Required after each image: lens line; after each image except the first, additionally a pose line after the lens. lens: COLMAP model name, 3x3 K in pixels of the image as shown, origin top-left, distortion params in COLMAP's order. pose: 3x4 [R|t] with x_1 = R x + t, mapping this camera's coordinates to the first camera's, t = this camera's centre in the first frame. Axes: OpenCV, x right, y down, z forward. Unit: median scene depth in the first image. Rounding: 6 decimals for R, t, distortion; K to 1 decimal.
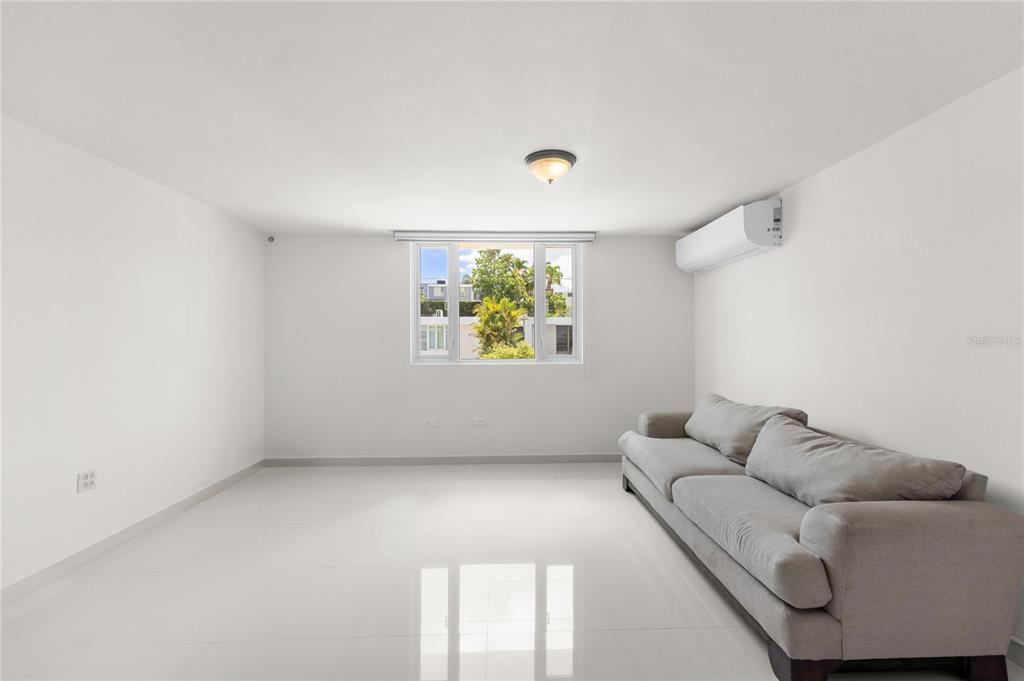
lens RADIAL K [[430.7, 0, 512.0], [0, 430.7, 340.5], [0, 0, 1]] dist [0.012518, -0.000023]
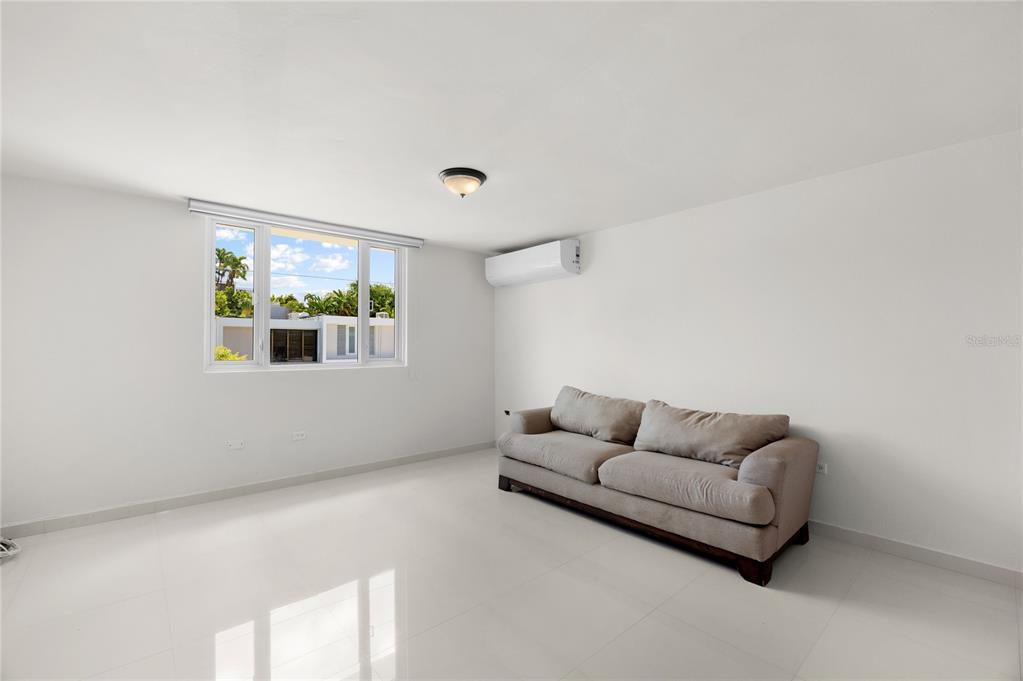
lens RADIAL K [[445.2, 0, 513.7], [0, 445.2, 337.1], [0, 0, 1]] dist [-0.014480, 0.000101]
pose [[0.772023, 0.014374, 0.635433, -0.317454], [-0.000793, 0.999765, -0.021651, 0.007836], [-0.635595, 0.016211, 0.771853, 0.033661]]
